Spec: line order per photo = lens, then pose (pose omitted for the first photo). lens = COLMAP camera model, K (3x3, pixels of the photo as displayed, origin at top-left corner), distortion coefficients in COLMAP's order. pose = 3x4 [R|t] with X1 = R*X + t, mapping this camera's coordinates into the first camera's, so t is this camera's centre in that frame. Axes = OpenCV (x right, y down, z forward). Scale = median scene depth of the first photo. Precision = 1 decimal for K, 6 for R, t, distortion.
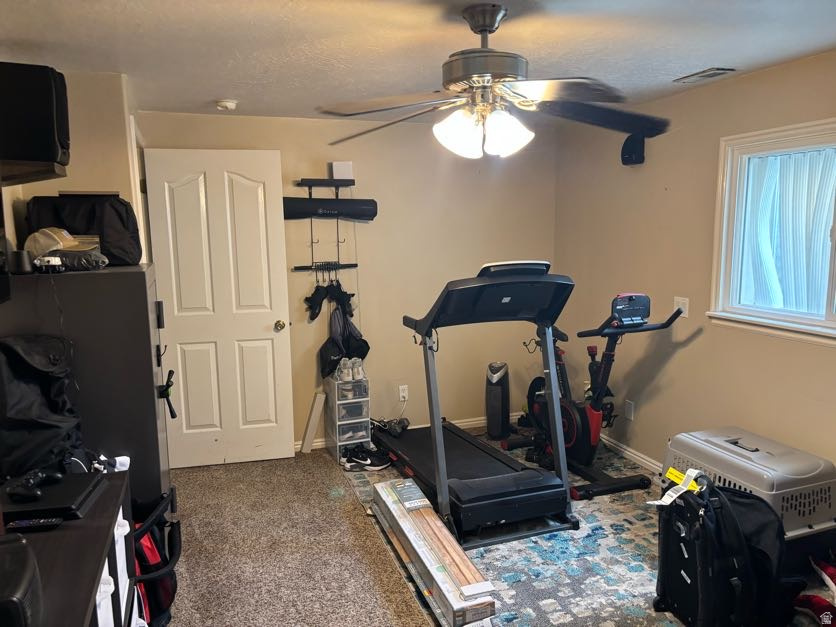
lens RADIAL K [[618.6, 0, 418.0], [0, 618.6, 313.5], [0, 0, 1]] dist [0.001172, -0.000940]
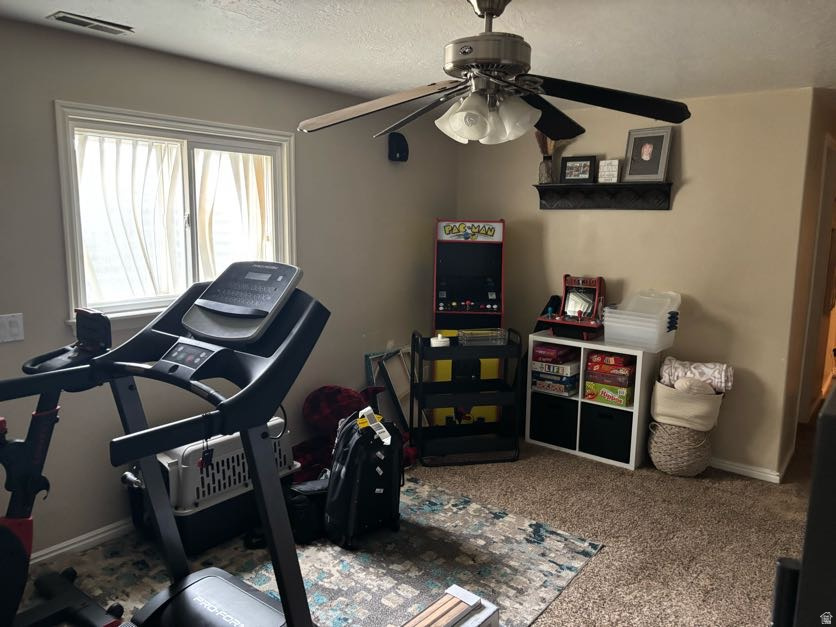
lens RADIAL K [[618.6, 0, 418.0], [0, 618.6, 313.5], [0, 0, 1]] dist [0.001172, -0.000940]
pose [[-0.537001, -0.124915, 0.834282, -0.566660], [0.119190, 0.967820, 0.221628, -0.181368], [-0.835119, 0.218452, -0.504832, 1.348349]]
